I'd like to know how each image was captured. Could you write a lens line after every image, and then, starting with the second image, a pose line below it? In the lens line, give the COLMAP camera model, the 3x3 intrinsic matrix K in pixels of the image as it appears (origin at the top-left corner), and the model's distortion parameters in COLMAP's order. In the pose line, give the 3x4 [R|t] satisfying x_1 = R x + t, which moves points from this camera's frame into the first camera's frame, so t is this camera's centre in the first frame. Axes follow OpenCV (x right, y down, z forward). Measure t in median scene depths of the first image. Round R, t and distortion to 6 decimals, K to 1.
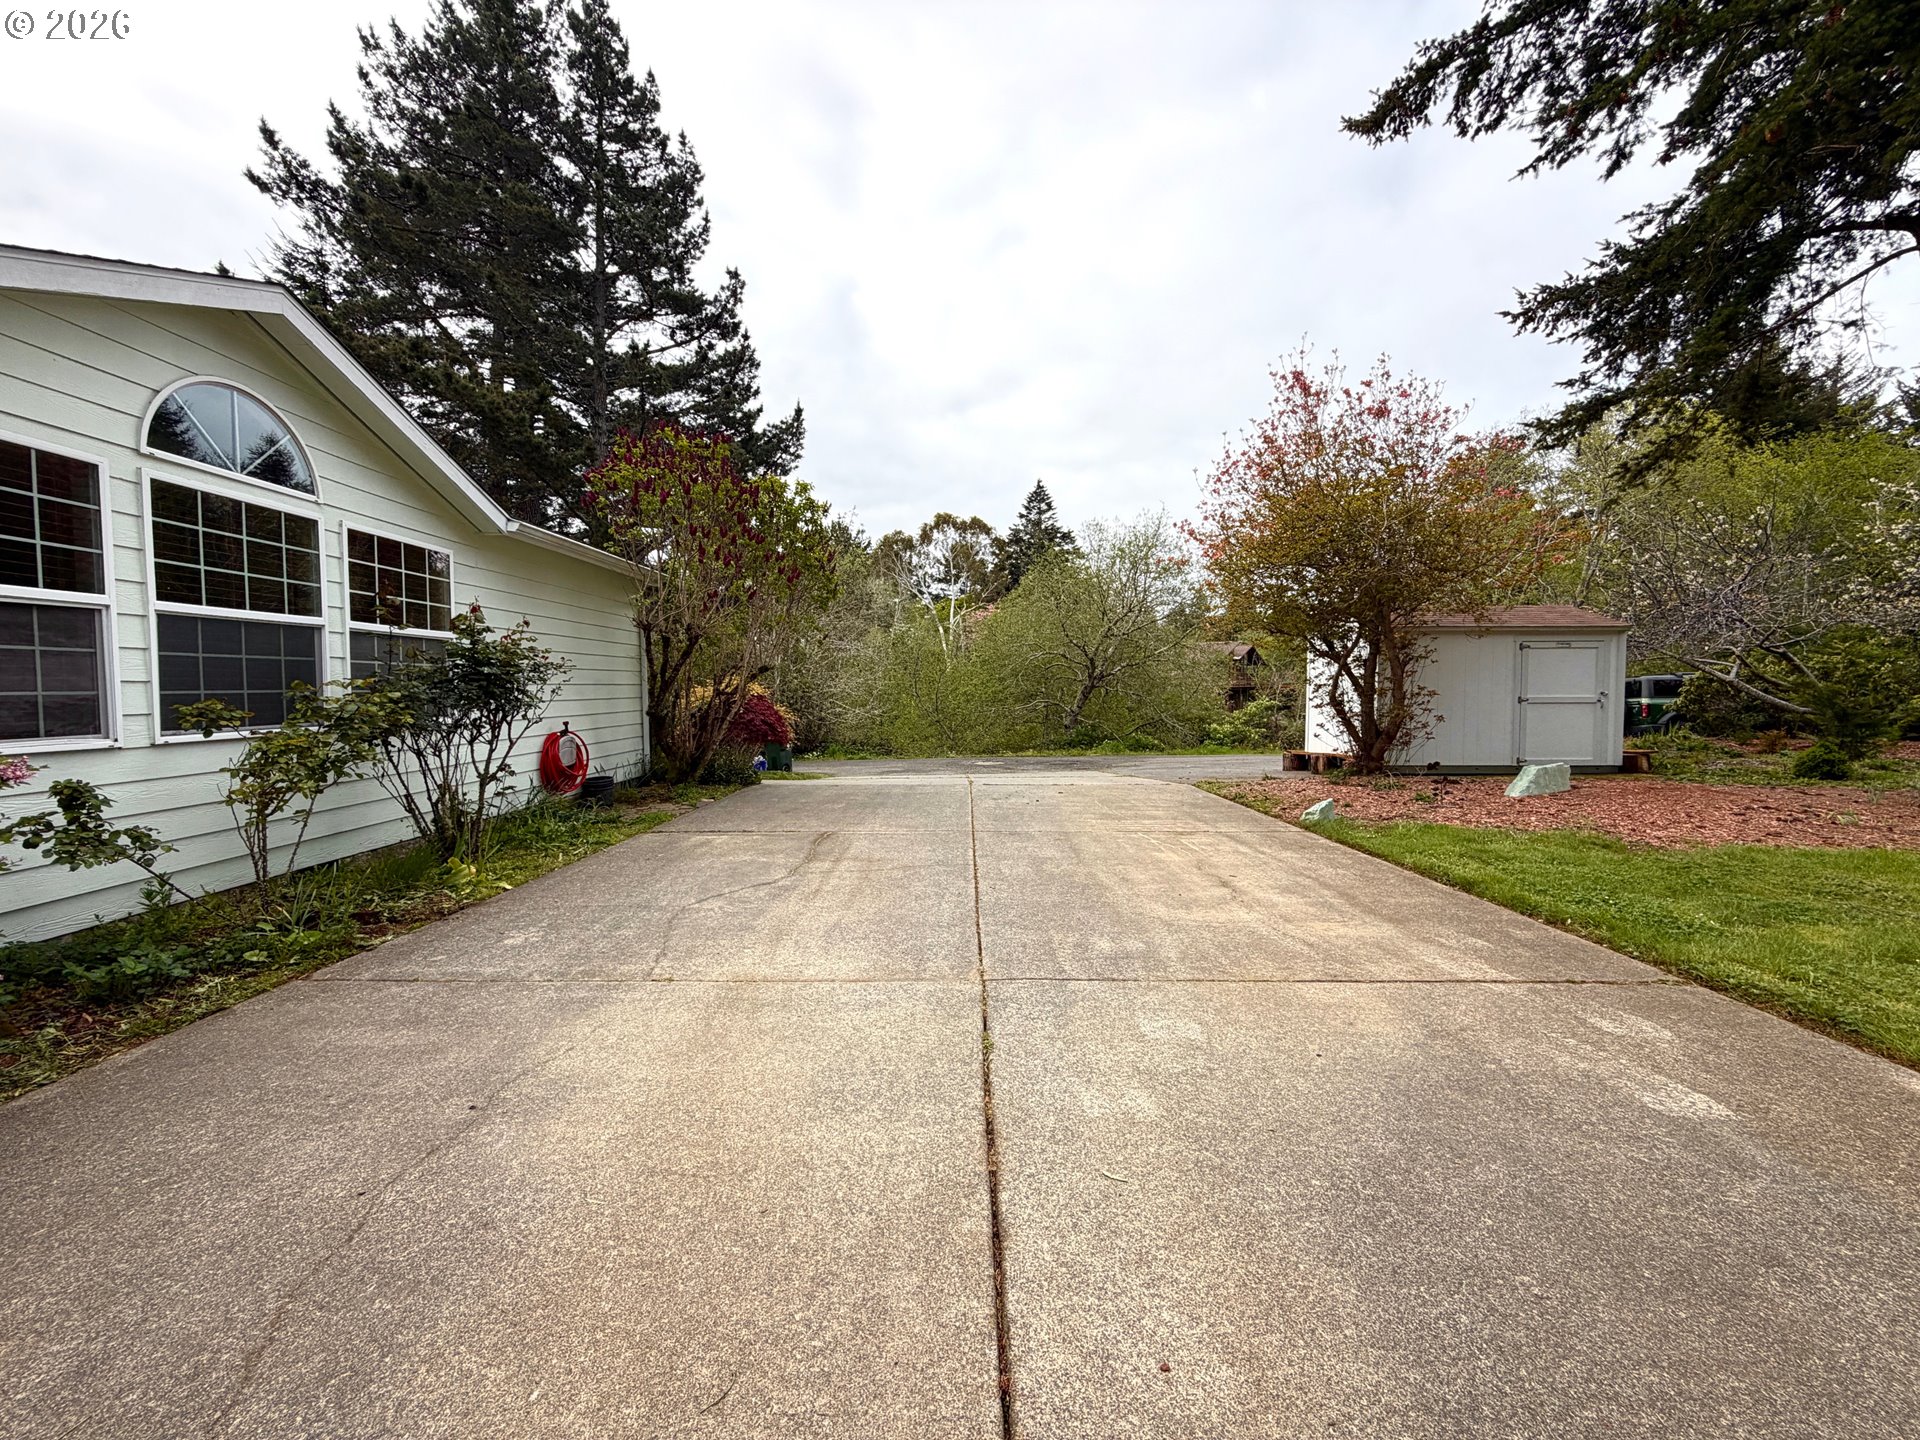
lens RADIAL K [[817.4, 0, 960.0], [0, 817.4, 720.0], [0, 0, 1]] dist [-0.000746, -0.000144]
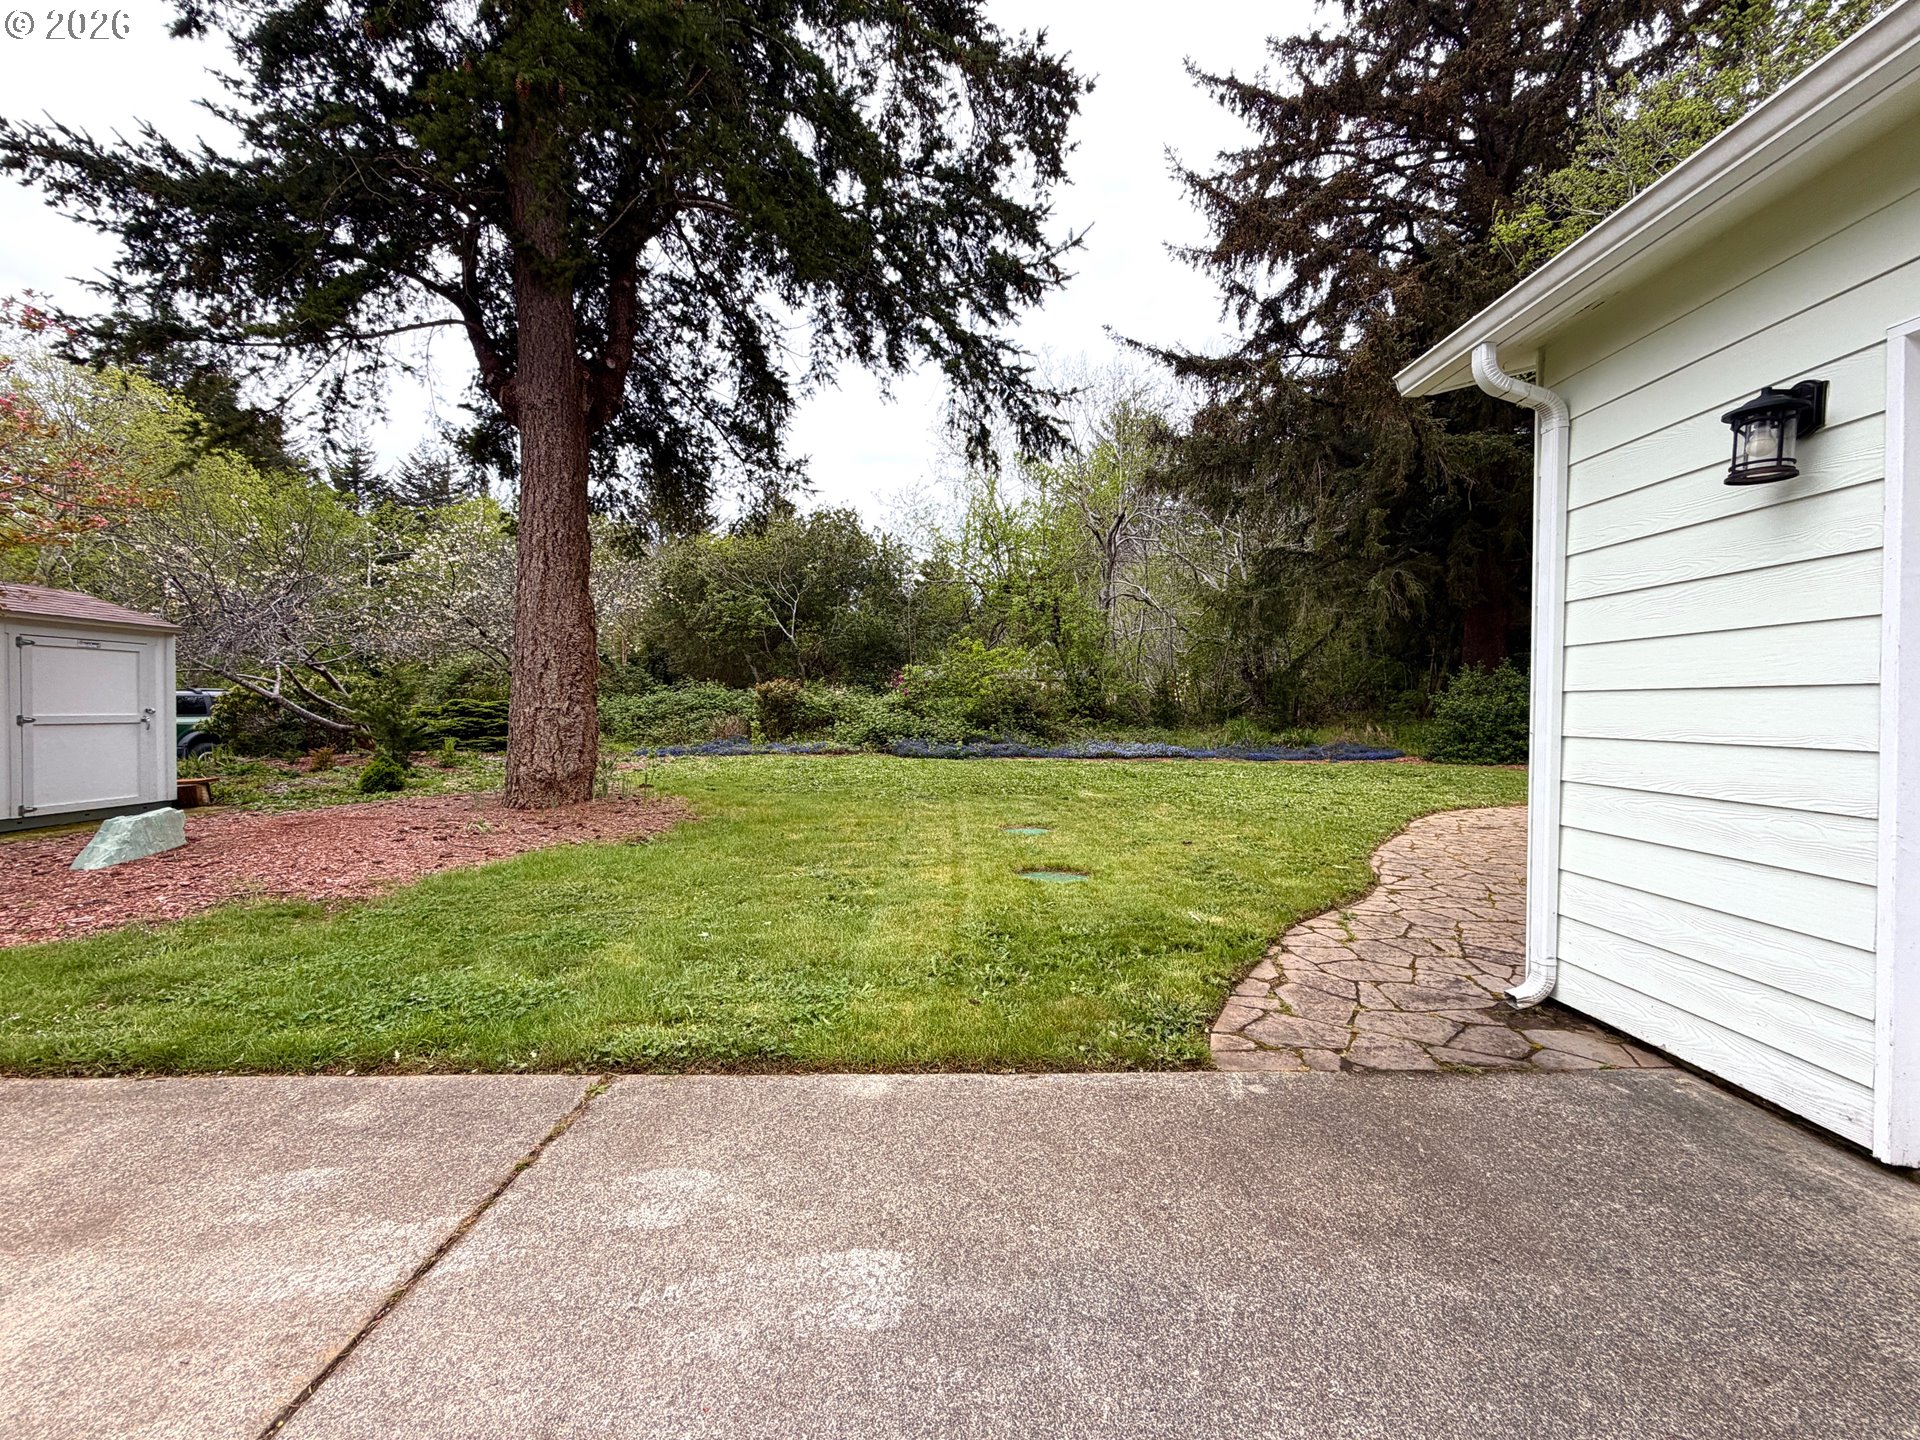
lens RADIAL K [[770.3, 0, 960.0], [0, 770.3, 720.0], [0, 0, 1]] dist [0.000209, -0.000599]
pose [[0.009219, -0.012208, 0.999883, 0.061674], [0.035927, 0.999284, 0.011869, -0.005080], [-0.999312, 0.035813, 0.009651, 0.237932]]
